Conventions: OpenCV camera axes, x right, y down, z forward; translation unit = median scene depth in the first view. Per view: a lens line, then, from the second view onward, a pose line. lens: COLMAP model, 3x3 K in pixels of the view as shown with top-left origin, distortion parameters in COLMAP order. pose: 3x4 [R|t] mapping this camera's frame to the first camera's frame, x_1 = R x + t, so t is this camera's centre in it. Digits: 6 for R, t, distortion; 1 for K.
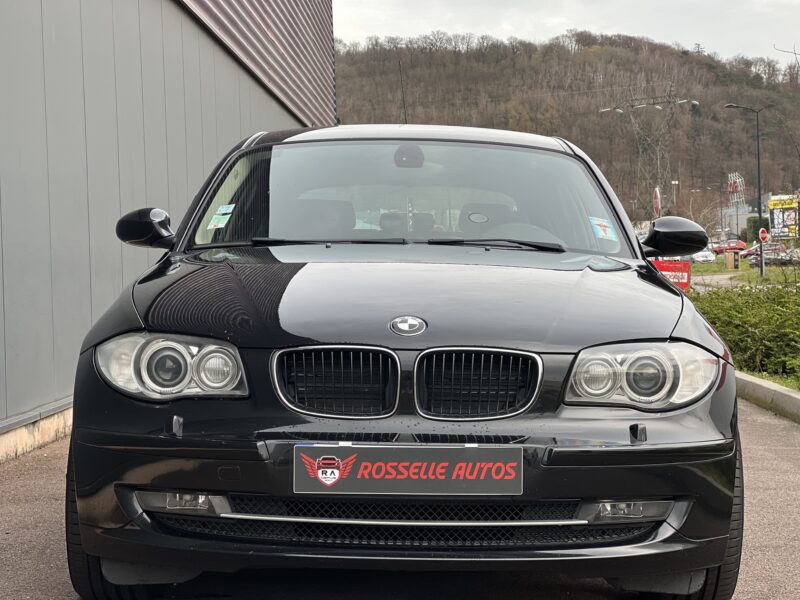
lens RADIAL K [[1792.3, 0, 398.7], [0, 1792.3, 301.3], [0, 0, 1]] dist [0.144964, 0.000000]
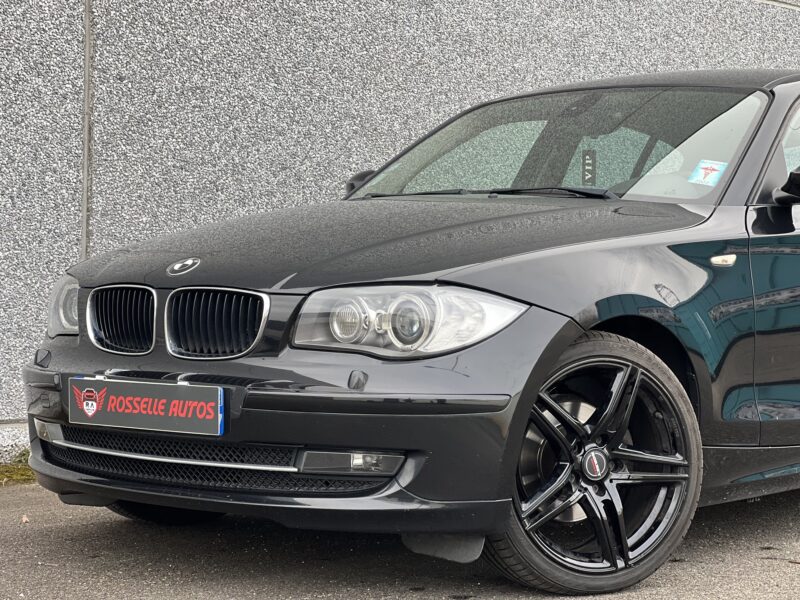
lens RADIAL K [[1792.3, 0, 398.4], [0, 1792.3, 300.3], [0, 0, 1]] dist [0.144964, 0.000000]
pose [[0.766238, 0.008106, -0.642505, 0.762192], [-0.010166, 0.999948, 0.000492, 0.031553], [0.642476, 0.006155, 0.766281, 0.302087]]
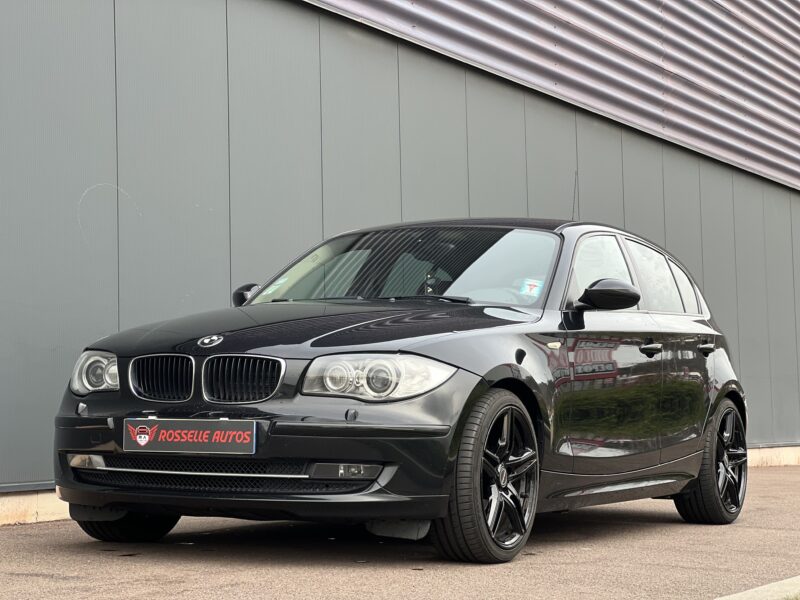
lens RADIAL K [[1792.3, 0, 408.2], [0, 1792.3, 304.6], [0, 0, 1]] dist [0.144964, 0.000000]
pose [[0.898933, -0.020220, -0.437619, 0.803247], [-0.014555, 0.997004, -0.075964, 0.094345], [0.437844, 0.074656, 0.895946, -0.249762]]
